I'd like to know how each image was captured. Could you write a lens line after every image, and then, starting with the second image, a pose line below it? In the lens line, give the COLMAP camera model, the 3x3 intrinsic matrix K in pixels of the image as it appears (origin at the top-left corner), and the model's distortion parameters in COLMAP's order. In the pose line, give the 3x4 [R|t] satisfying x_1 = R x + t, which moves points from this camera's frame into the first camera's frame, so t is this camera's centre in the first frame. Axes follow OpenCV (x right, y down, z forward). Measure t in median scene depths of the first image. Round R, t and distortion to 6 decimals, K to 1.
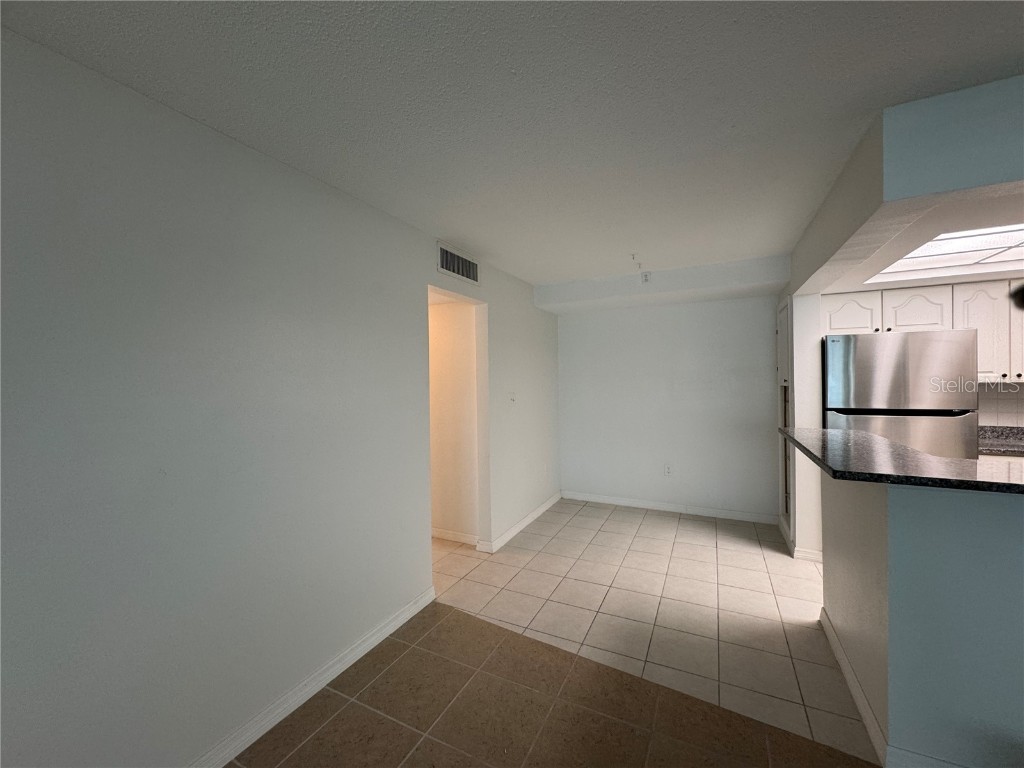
lens RADIAL K [[407.2, 0, 512.0], [0, 407.2, 384.0], [0, 0, 1]] dist [-0.006199, 0.000986]
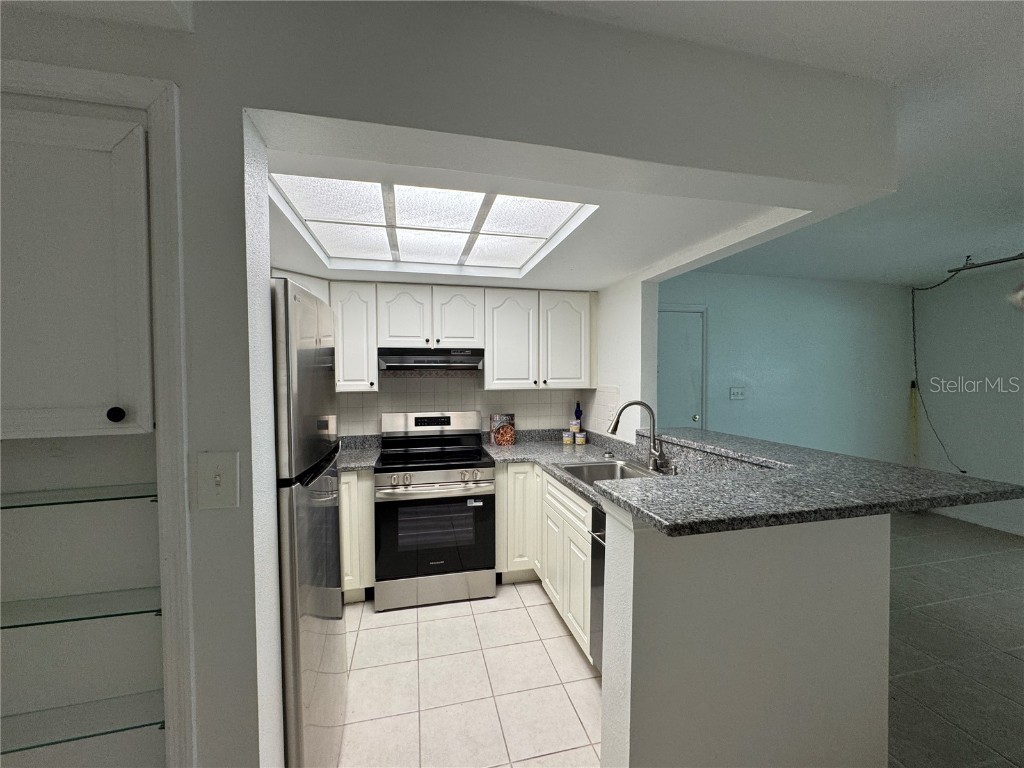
lens RADIAL K [[412.7, 0, 512.0], [0, 412.7, 384.0], [0, 0, 1]] dist [-0.000849, 0.000147]
pose [[-0.638601, 0.004277, 0.769527, 0.348053], [0.028447, 0.999432, 0.018052, -0.024829], [-0.769012, 0.033419, -0.638360, 1.042291]]
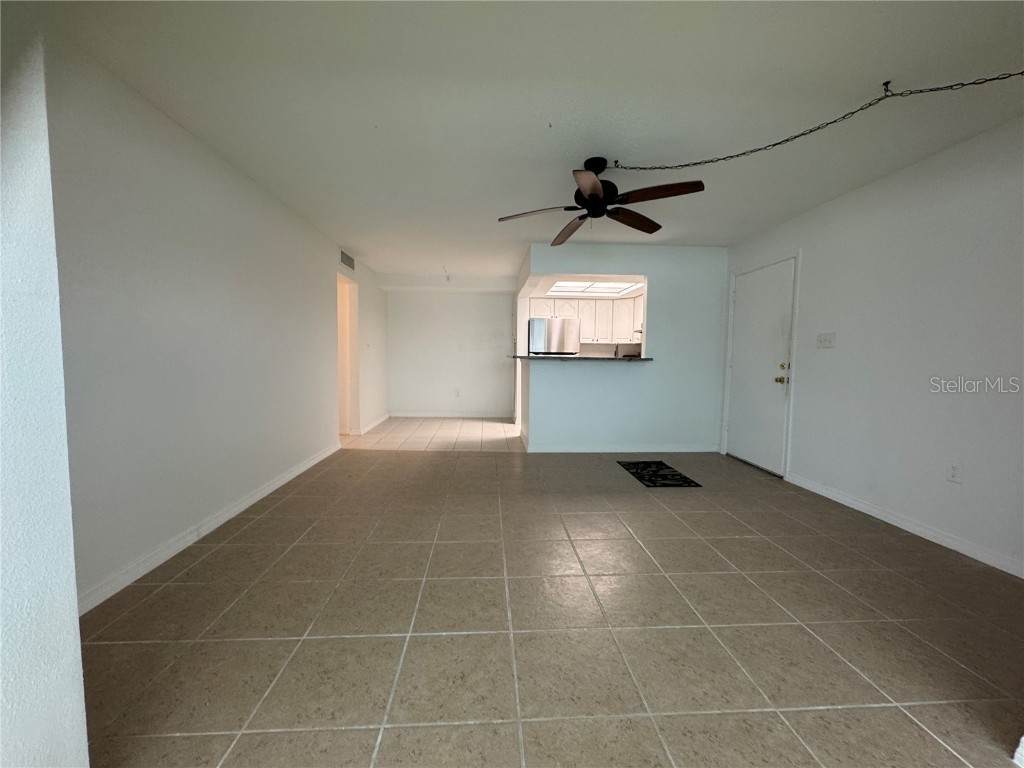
lens RADIAL K [[407.2, 0, 512.0], [0, 407.2, 384.0], [0, 0, 1]] dist [-0.006199, 0.000986]
pose [[0.865495, -0.009171, 0.500833, -0.367154], [-0.018733, 0.998540, 0.050656, 0.116620], [-0.500567, -0.053225, 0.864060, -0.788300]]
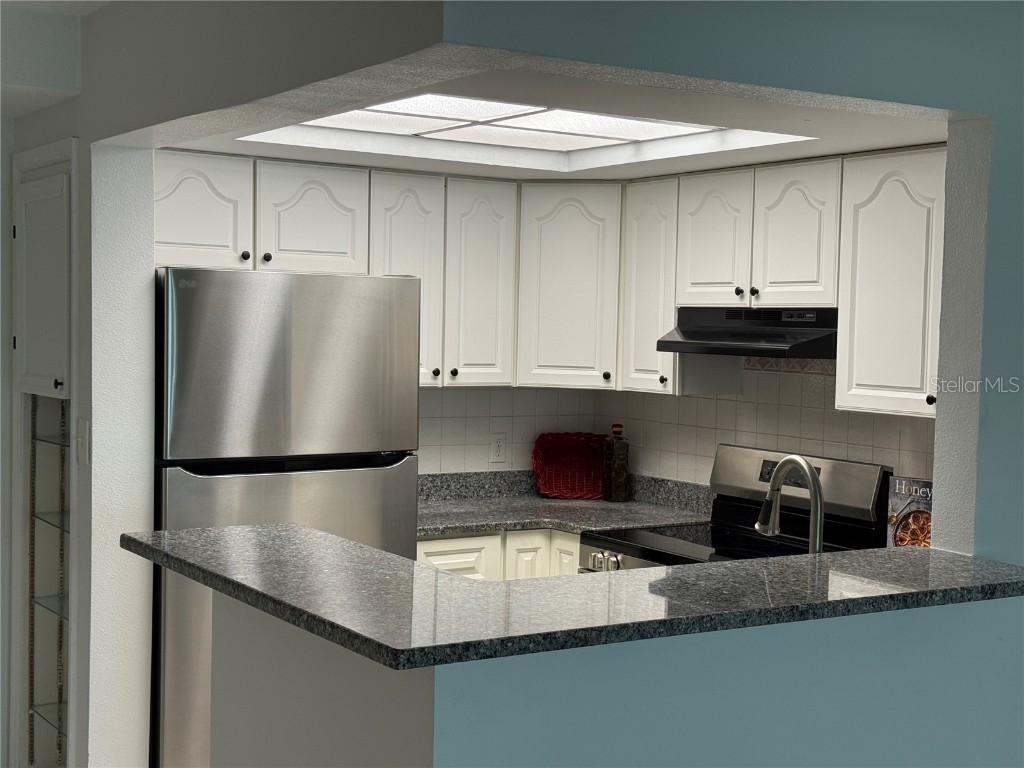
lens RADIAL K [[1420.7, 0, 512.0], [0, 1420.7, 384.0], [0, 0, 1]] dist [0.063257, 0.036704]
pose [[0.514936, -0.010057, 0.857170, -0.184434], [-0.018370, 0.999572, 0.022763, -0.045132], [-0.857032, -0.027468, 0.514530, 0.043713]]
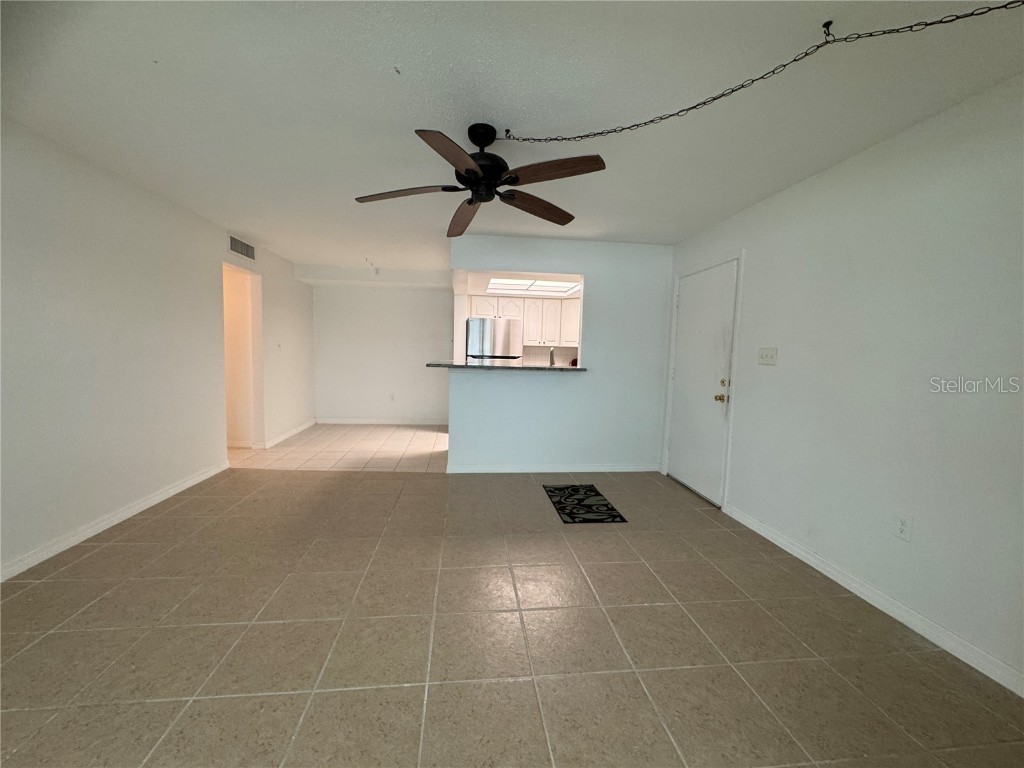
lens RADIAL K [[407.2, 0, 512.0], [0, 407.2, 384.0], [0, 0, 1]] dist [-0.006199, 0.000986]
pose [[0.835762, -0.006721, 0.549051, -0.115558], [-0.033356, 0.997457, 0.062985, 0.065579], [-0.548078, -0.070955, 0.833412, -0.731291]]
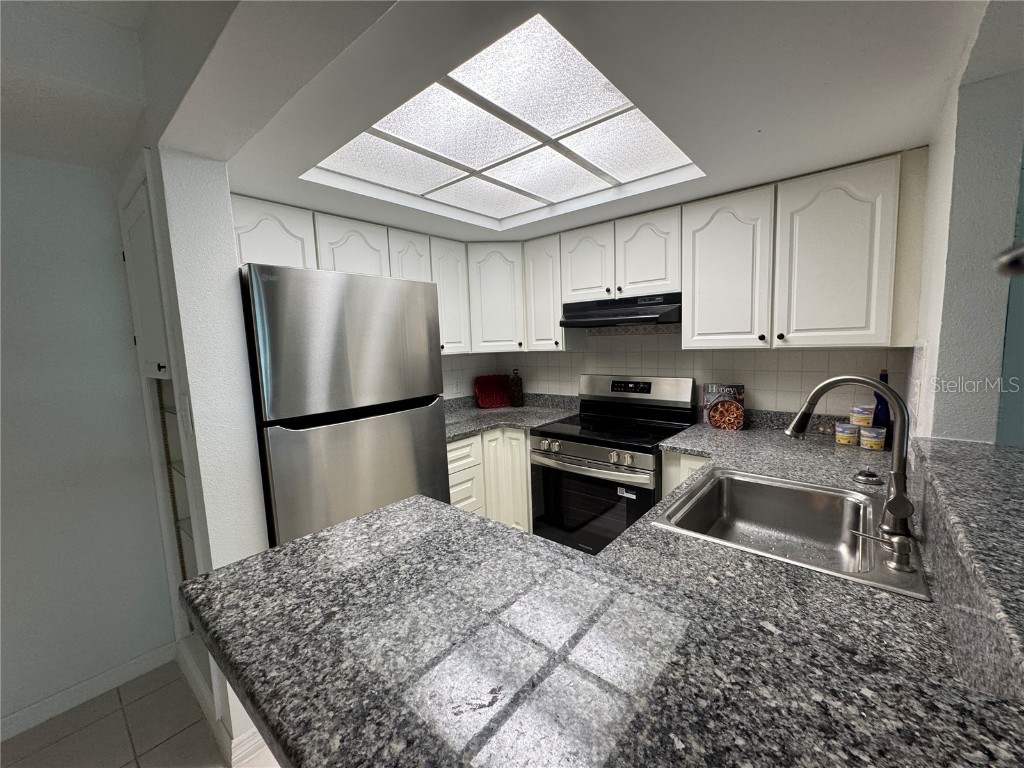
lens RADIAL K [[412.7, 0, 512.0], [0, 412.7, 384.0], [0, 0, 1]] dist [-0.000849, 0.000147]
pose [[0.249468, -0.094533, 0.963758, 0.375011], [0.046881, 0.995236, 0.085485, -0.010588], [-0.967248, 0.023856, 0.252711, 0.577987]]
